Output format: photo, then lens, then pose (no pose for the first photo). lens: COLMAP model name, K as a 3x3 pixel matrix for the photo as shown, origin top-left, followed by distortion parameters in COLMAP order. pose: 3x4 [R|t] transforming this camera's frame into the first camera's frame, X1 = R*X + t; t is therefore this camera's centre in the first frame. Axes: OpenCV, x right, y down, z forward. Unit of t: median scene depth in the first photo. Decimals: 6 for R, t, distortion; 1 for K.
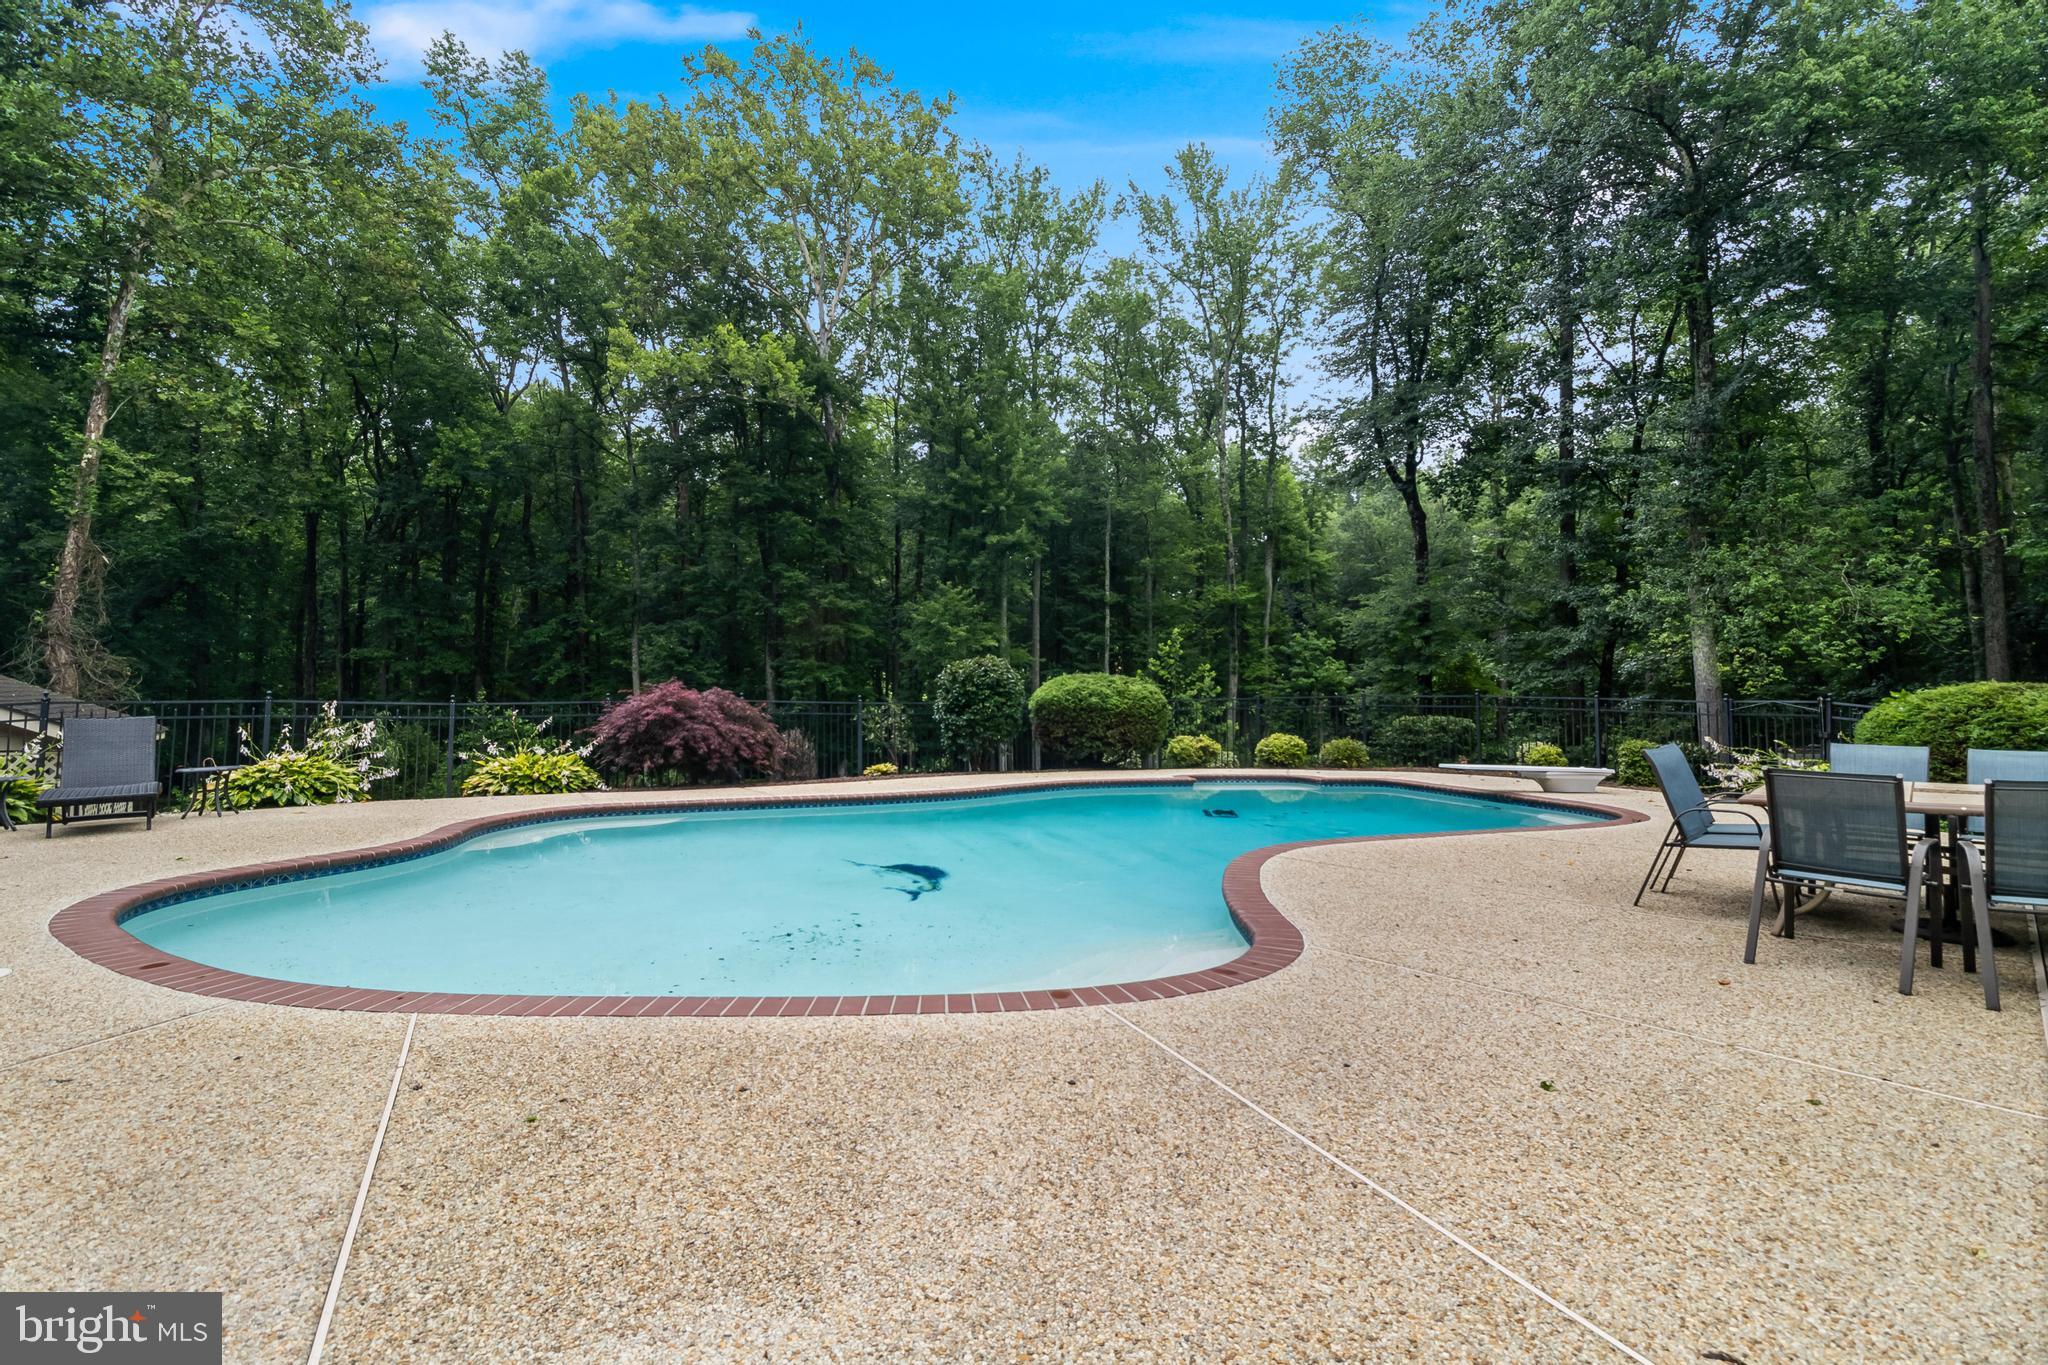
lens RADIAL K [[955.9, 0, 1024.0], [0, 955.9, 682.5], [0, 0, 1]] dist [-0.000059, -0.000017]
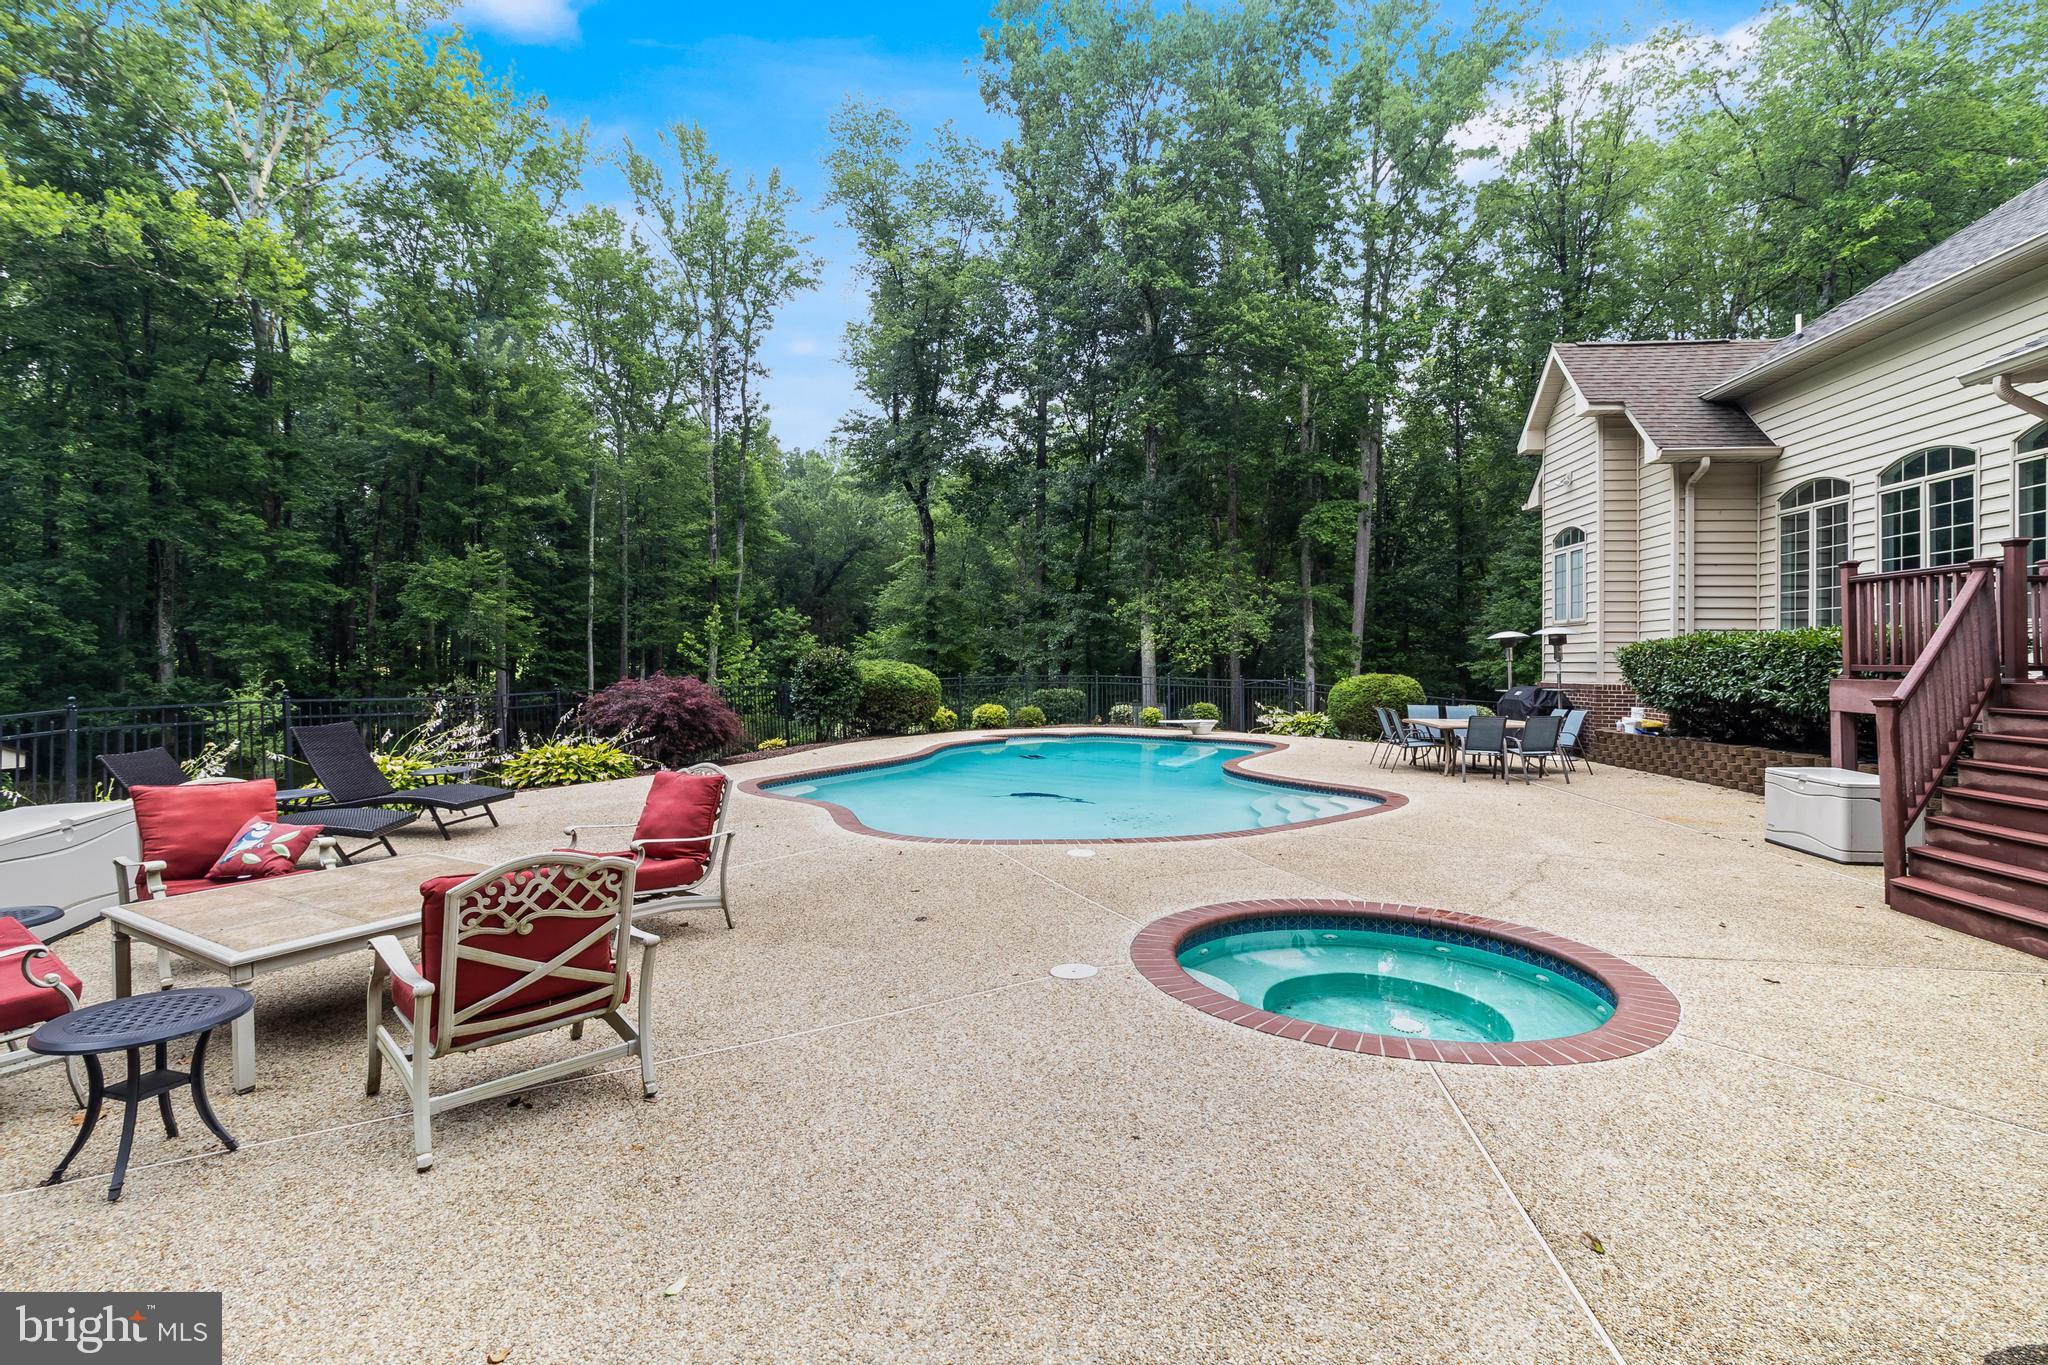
lens RADIAL K [[972.0, 0, 1054.3], [0, 972.0, 657.9], [0, 0, 1]] dist [-0.004266, 0.000190]
pose [[0.757369, 0.005200, 0.652966, -0.259702], [-0.013093, 0.999888, 0.007223, -0.010995], [-0.652855, -0.014020, 0.757353, -0.054448]]
